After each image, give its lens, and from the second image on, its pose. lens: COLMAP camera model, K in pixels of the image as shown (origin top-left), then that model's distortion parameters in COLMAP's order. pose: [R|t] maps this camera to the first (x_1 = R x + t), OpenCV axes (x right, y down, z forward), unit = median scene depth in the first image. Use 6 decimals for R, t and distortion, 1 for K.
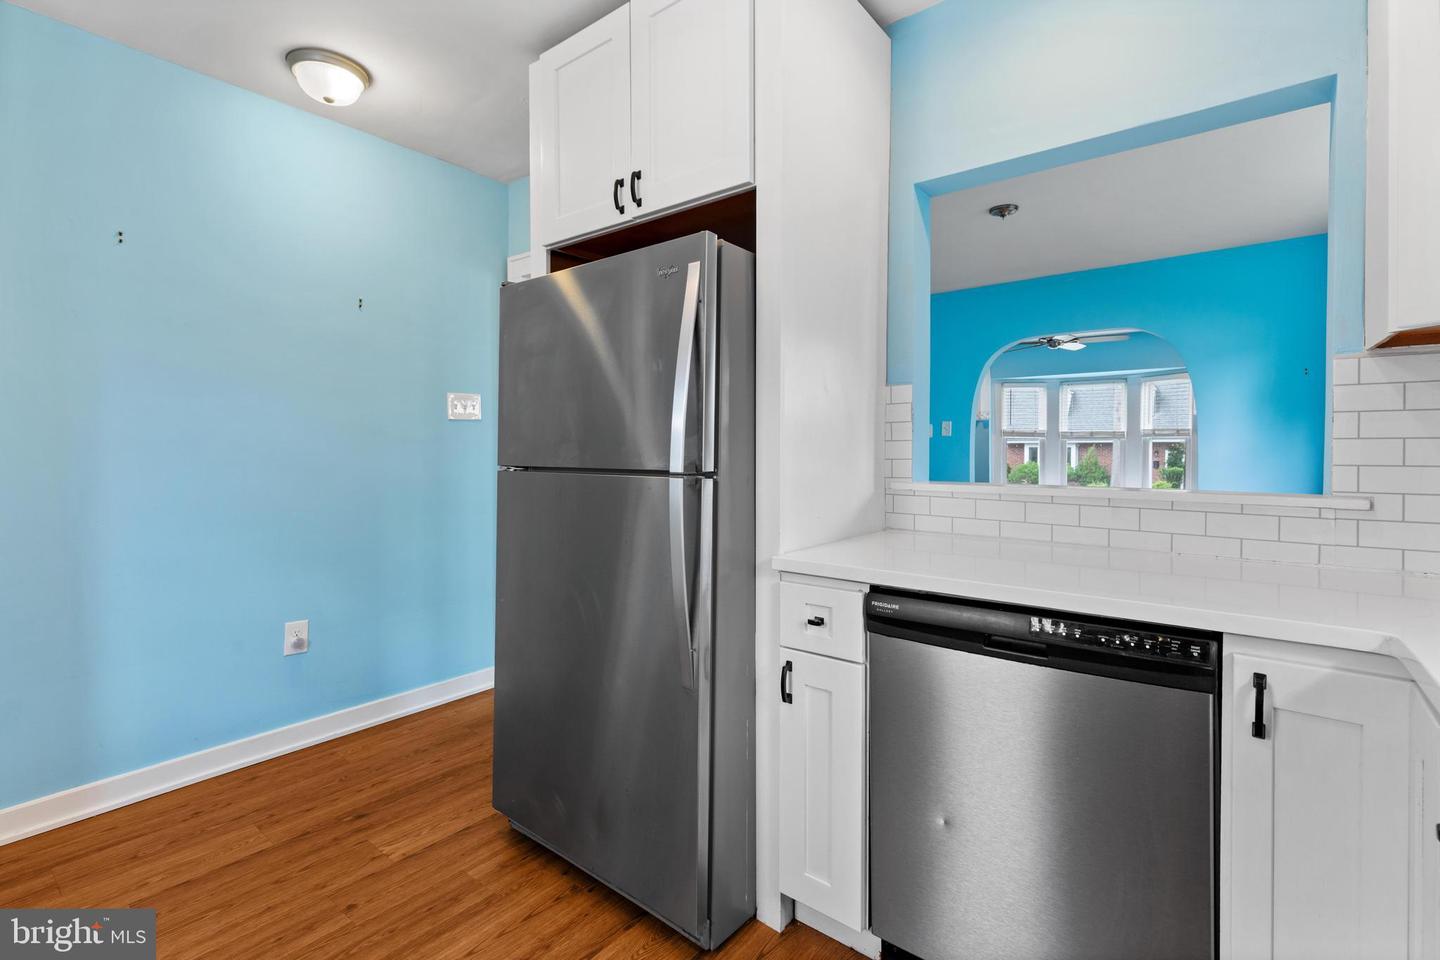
lens RADIAL K [[651.5, 0, 719.4], [0, 651.5, 462.6], [0, 0, 1]] dist [0.004561, 0.000403]
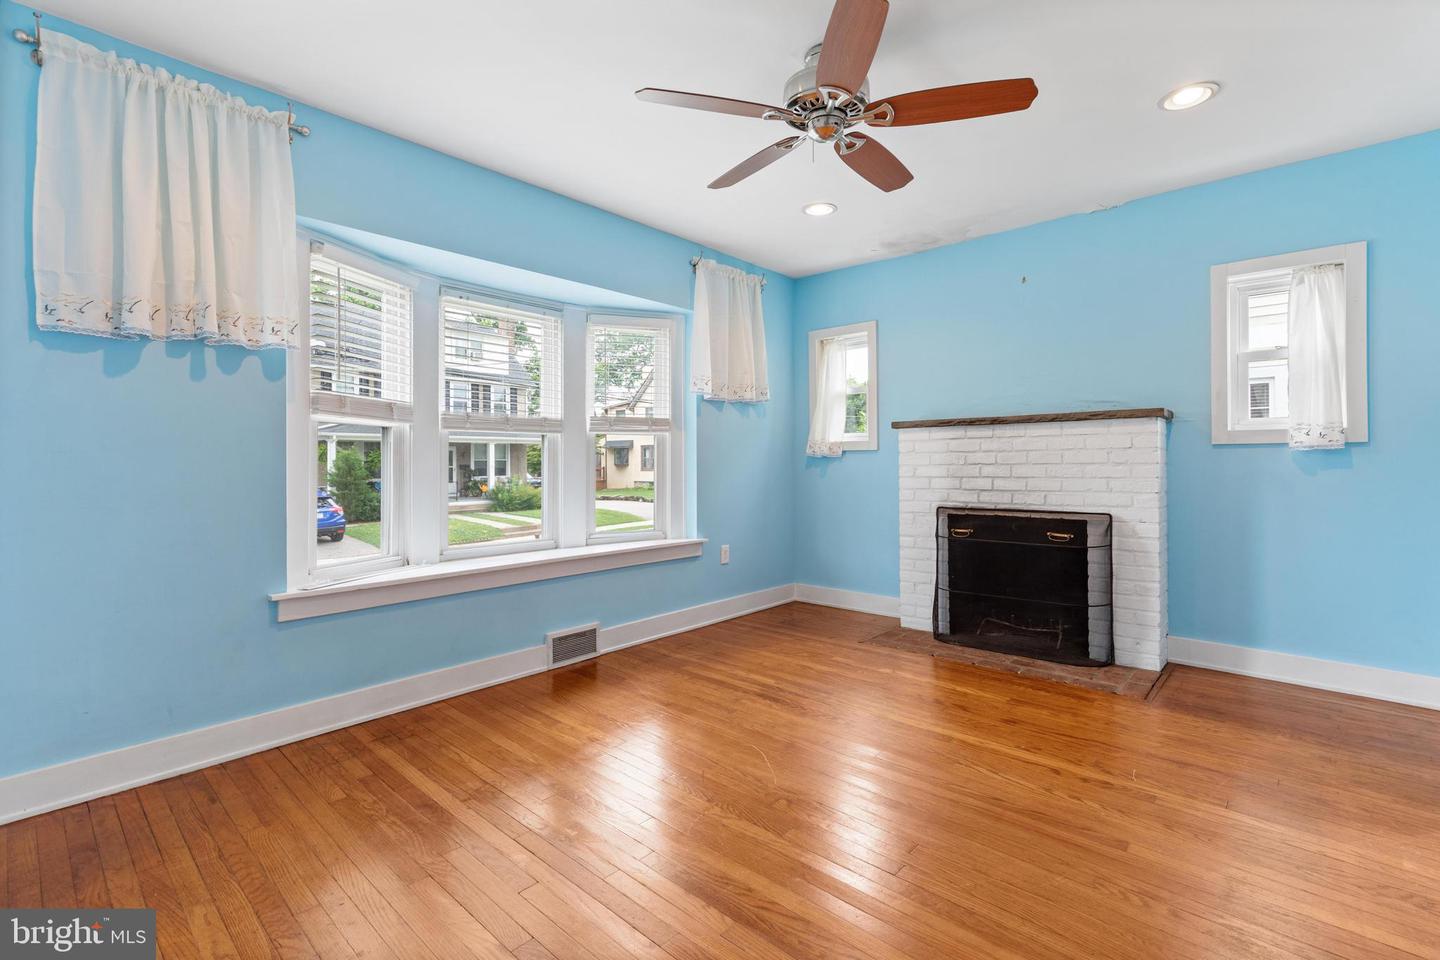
lens RADIAL K [[651.5, 0, 719.4], [0, 651.5, 462.6], [0, 0, 1]] dist [0.004561, 0.000403]
pose [[0.064589, -0.000039, 0.997912, 0.152164], [0.030462, 0.999534, -0.001933, -0.010959], [-0.997447, 0.030524, 0.064560, 0.857381]]
